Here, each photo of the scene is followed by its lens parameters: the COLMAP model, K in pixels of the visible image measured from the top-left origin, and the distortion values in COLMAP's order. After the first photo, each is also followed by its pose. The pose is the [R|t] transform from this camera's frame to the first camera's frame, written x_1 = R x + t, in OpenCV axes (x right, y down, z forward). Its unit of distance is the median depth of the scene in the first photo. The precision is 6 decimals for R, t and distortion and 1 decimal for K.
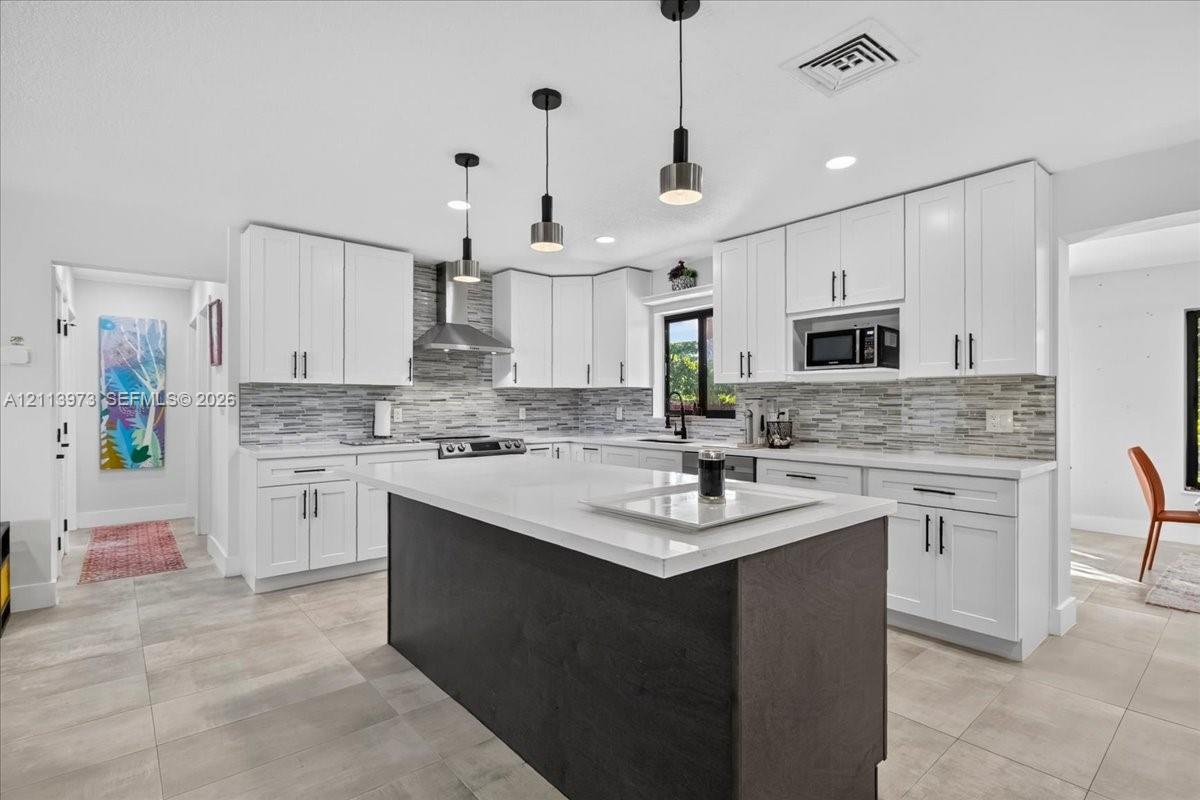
lens RADIAL K [[583.5, 0, 594.6], [0, 583.5, 409.7], [0, 0, 1]] dist [0.001400, -0.000031]
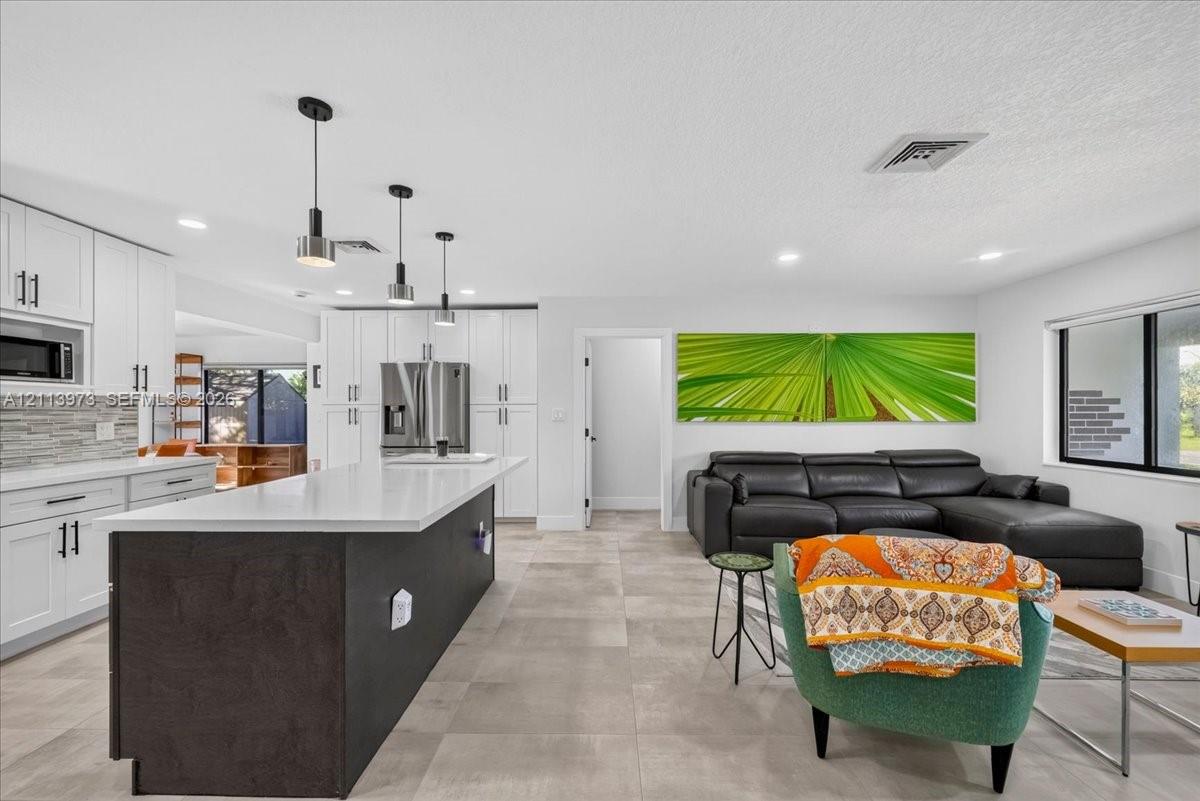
lens RADIAL K [[583.5, 0, 594.6], [0, 583.5, 410.2], [0, 0, 1]] dist [0.001400, -0.000031]
pose [[-0.745005, 0.001296, 0.667057, -0.979938], [0.013373, 0.999826, 0.012993, -0.029851], [-0.666924, 0.018600, -0.744893, 1.282488]]
